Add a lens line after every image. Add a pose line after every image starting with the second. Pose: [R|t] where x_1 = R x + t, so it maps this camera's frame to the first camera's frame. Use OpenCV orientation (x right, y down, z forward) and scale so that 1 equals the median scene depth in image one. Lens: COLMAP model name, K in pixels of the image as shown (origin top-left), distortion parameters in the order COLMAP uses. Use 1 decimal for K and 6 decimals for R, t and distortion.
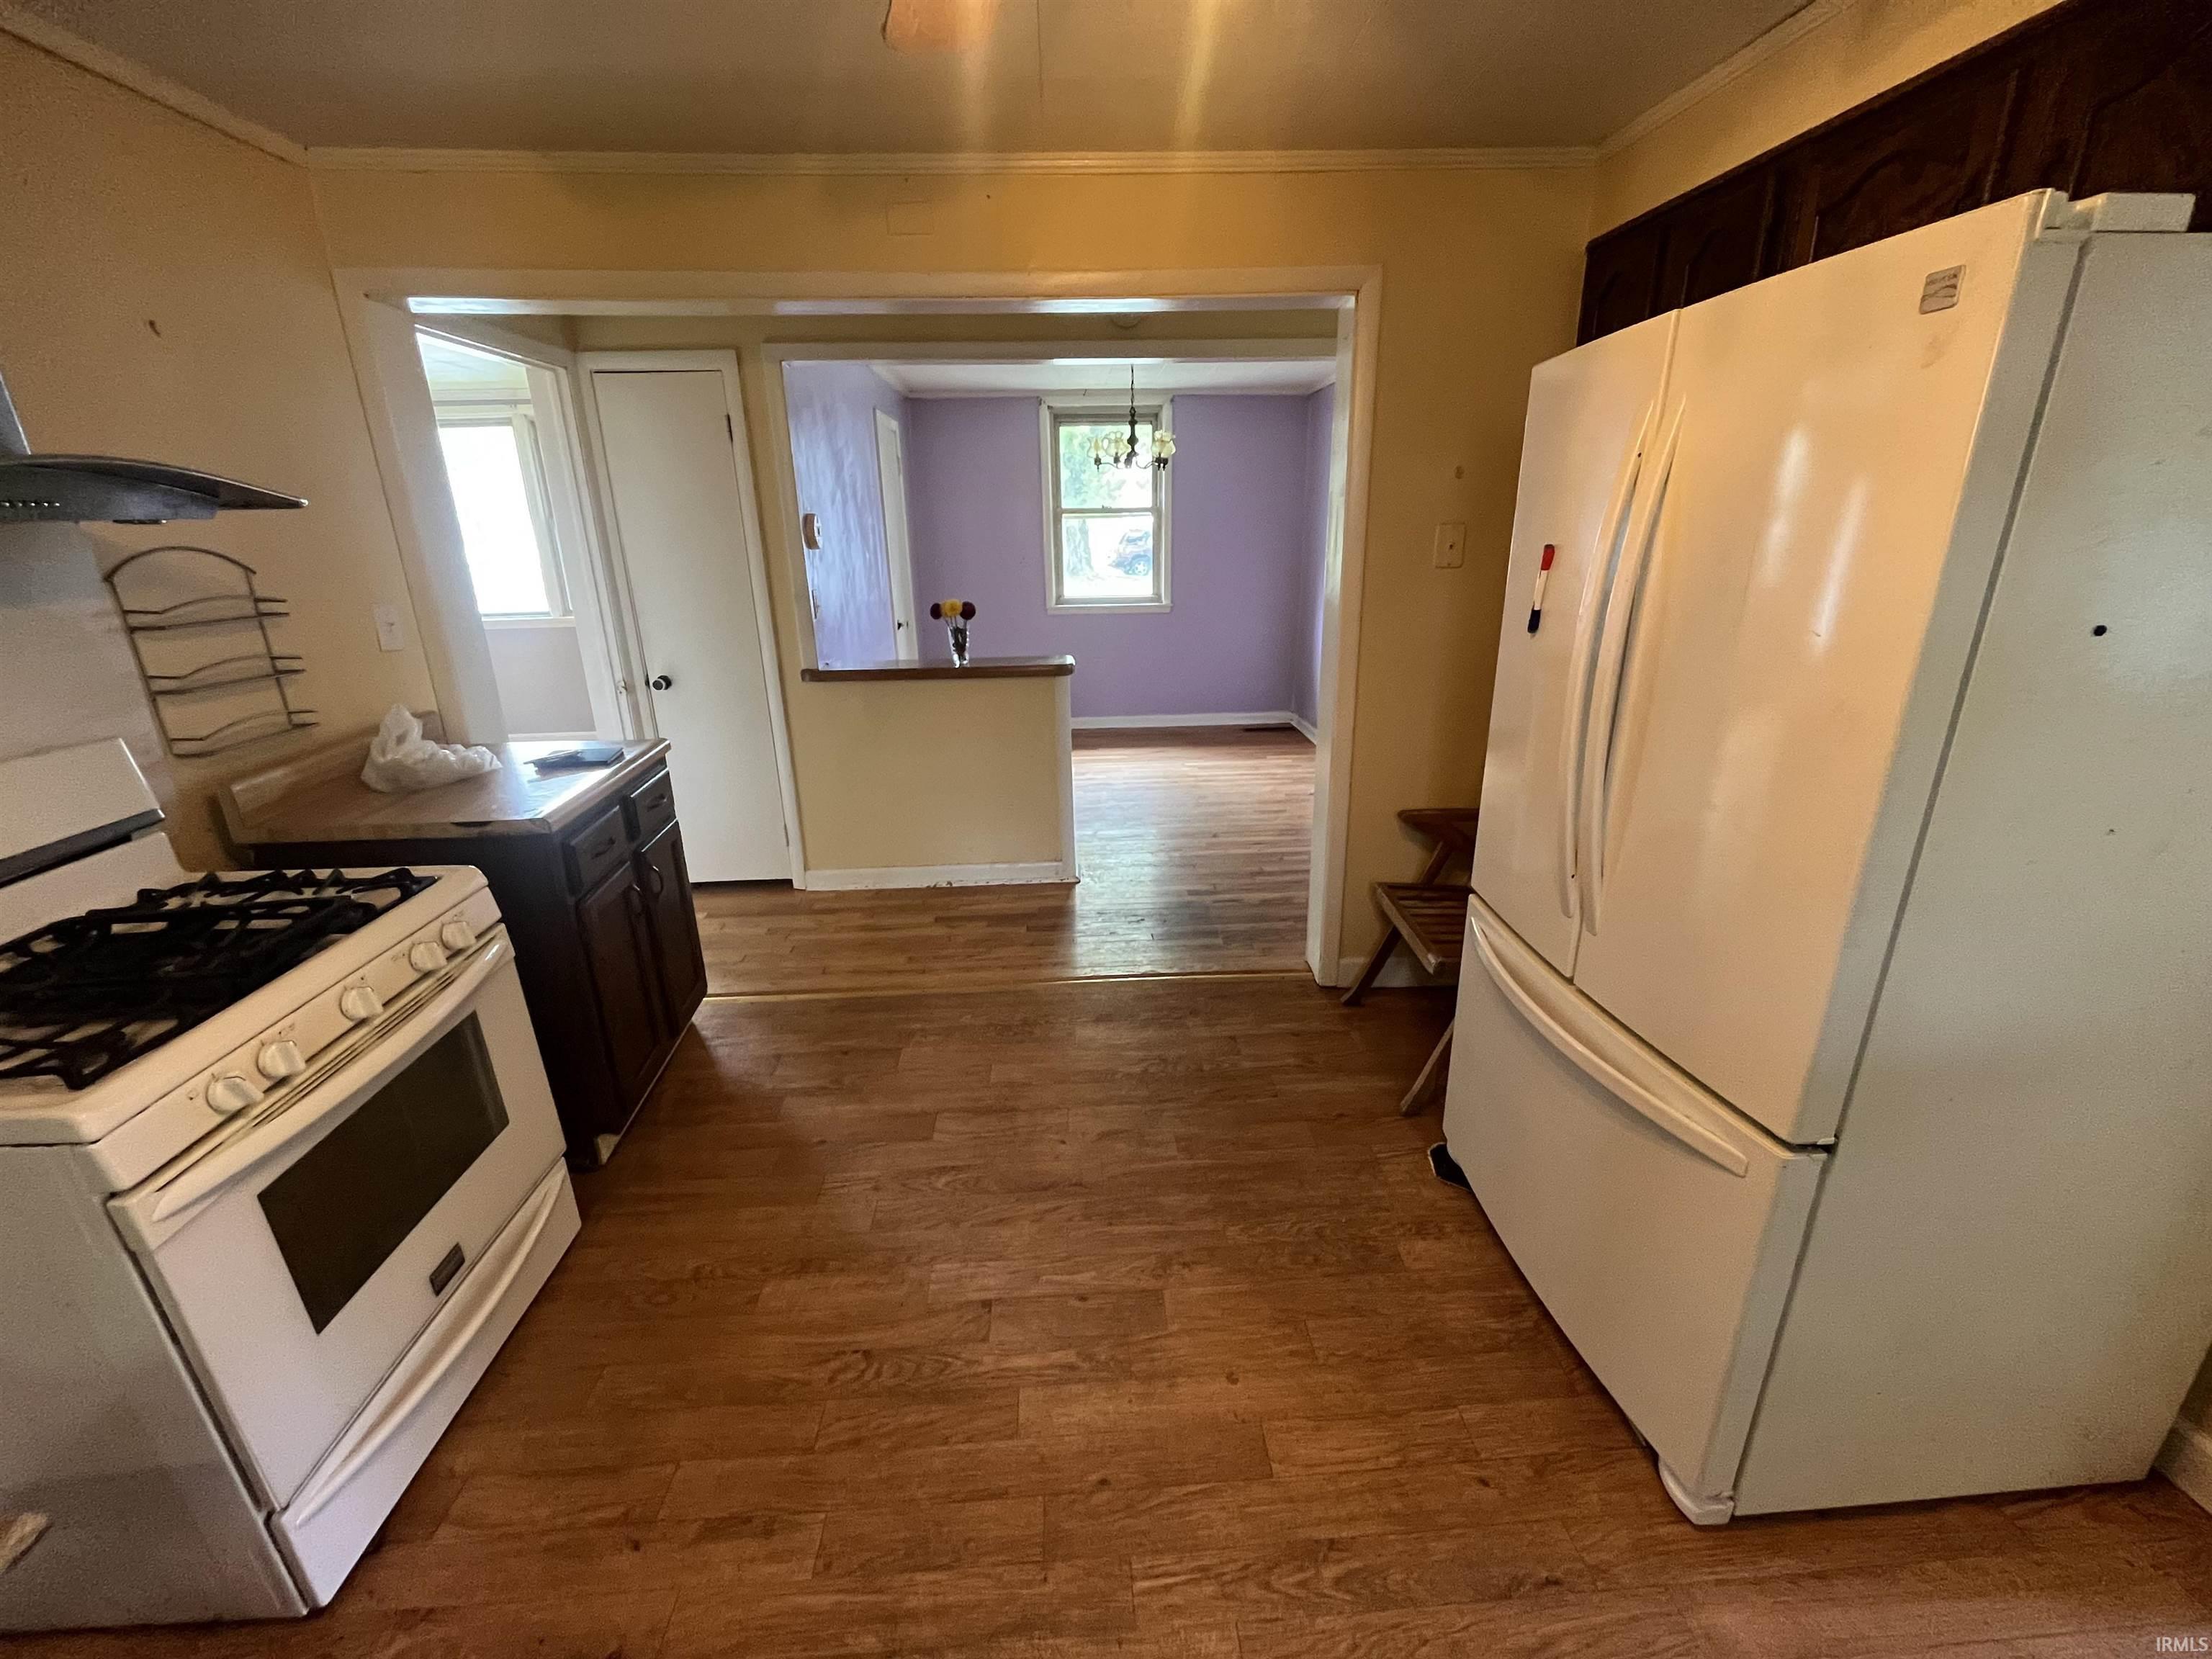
lens RADIAL K [[889.4, 0, 1109.2], [0, 889.4, 827.8], [0, 0, 1]] dist [-0.003672, 0.000254]
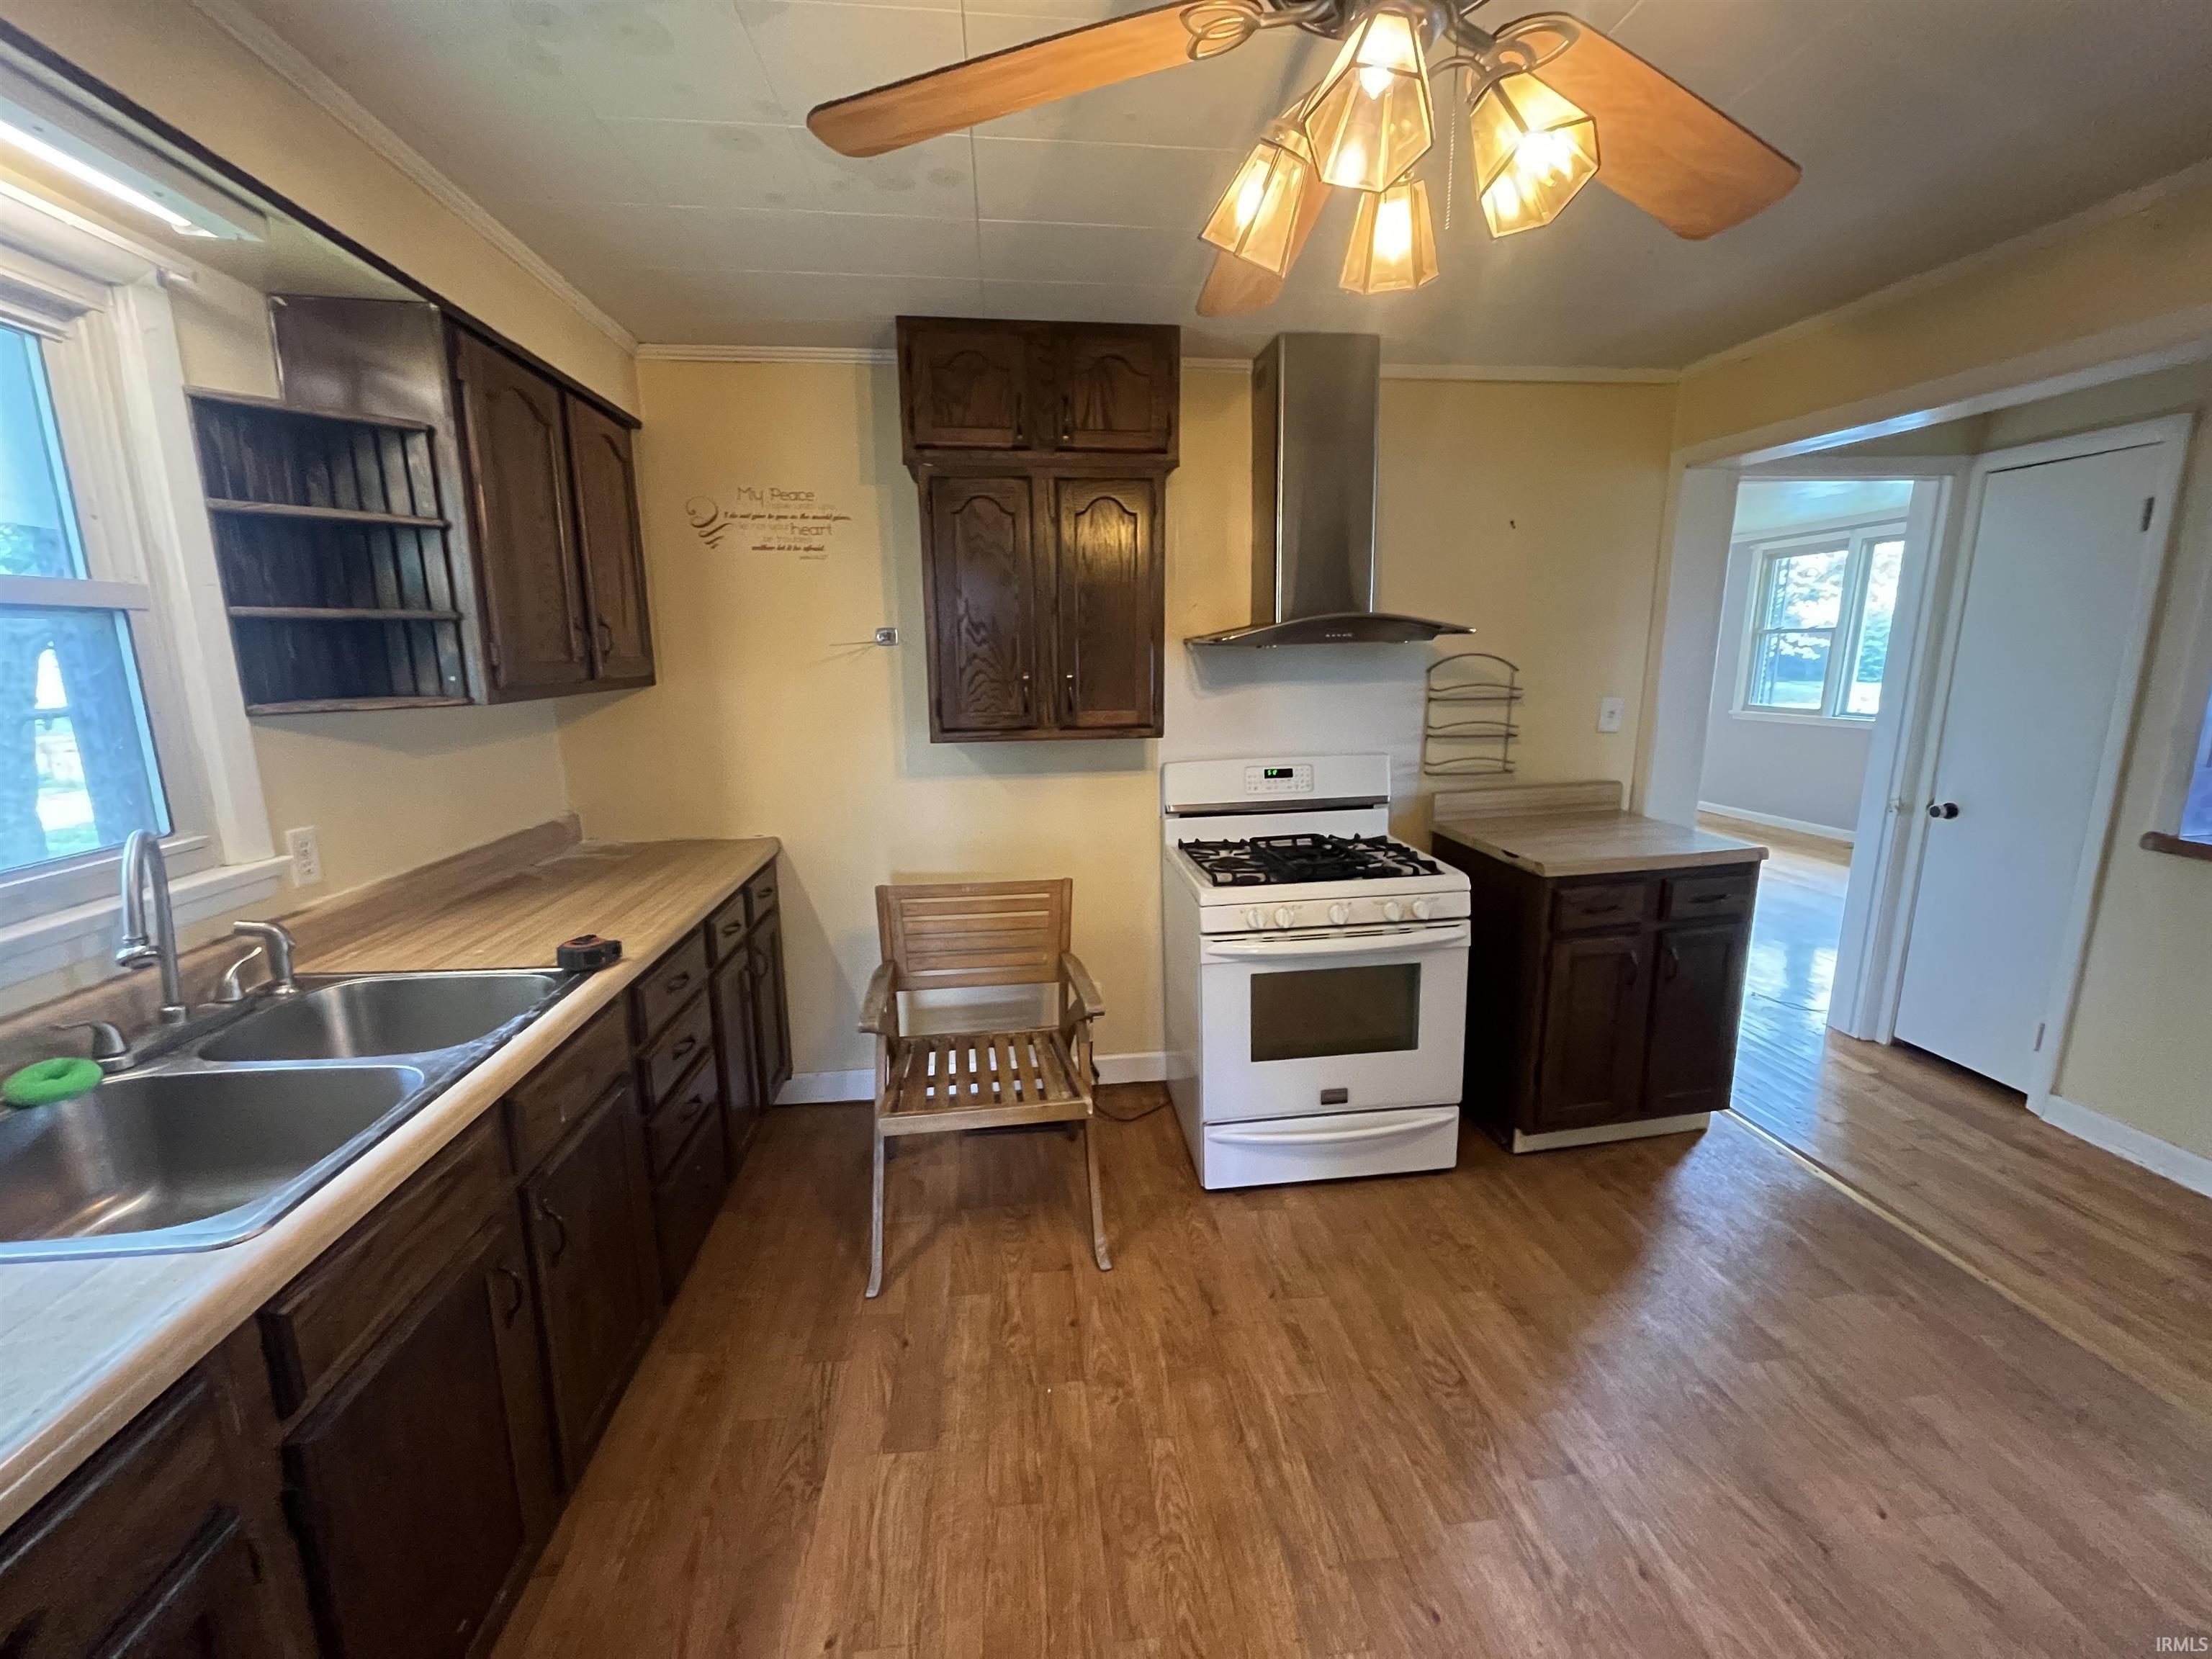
lens RADIAL K [[889.4, 0, 1100.2], [0, 889.4, 822.9], [0, 0, 1]] dist [-0.003672, 0.000254]
pose [[0.050282, 0.206949, -0.977059, 0.579884], [-0.309473, 0.933374, 0.181770, -0.102009], [0.949578, 0.293233, 0.110976, 0.230857]]
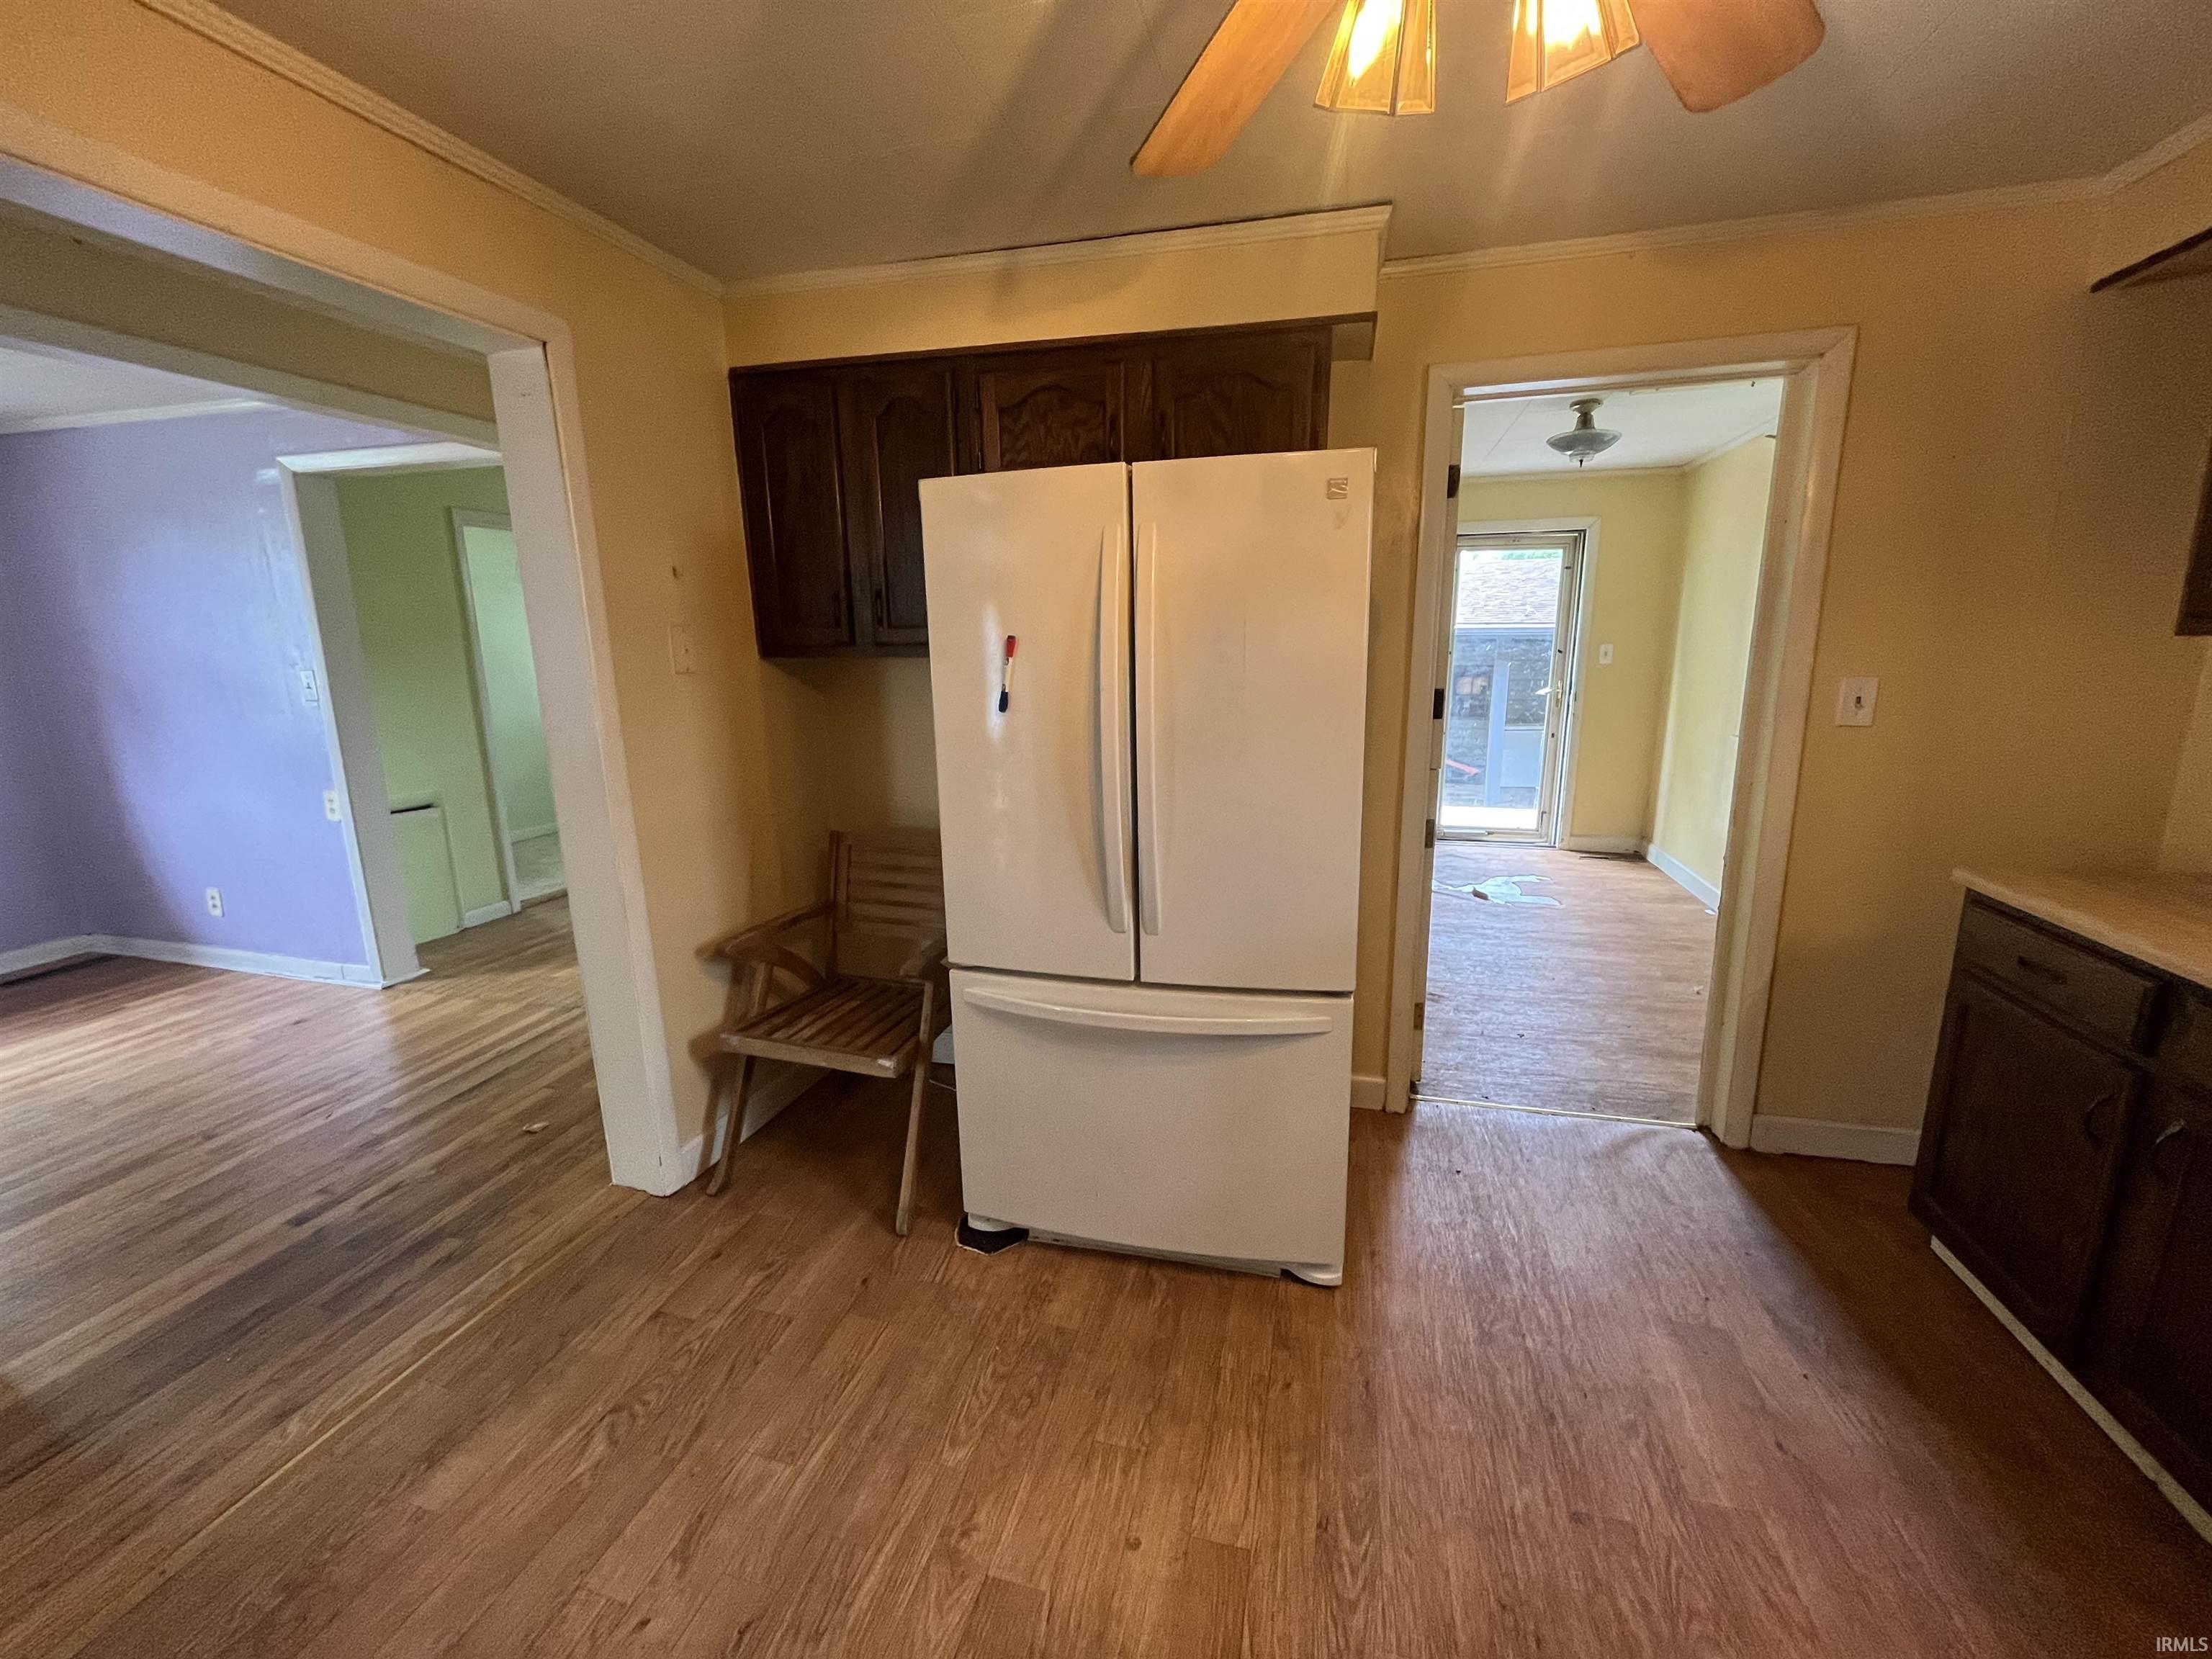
lens RADIAL K [[889.4, 0, 1102.9], [0, 889.4, 826.4], [0, 0, 1]] dist [-0.003672, 0.000254]
pose [[0.311955, -0.181050, 0.932687, -0.495712], [0.309366, 0.947533, 0.080458, -0.118340], [-0.898319, 0.263442, 0.351599, 0.467406]]
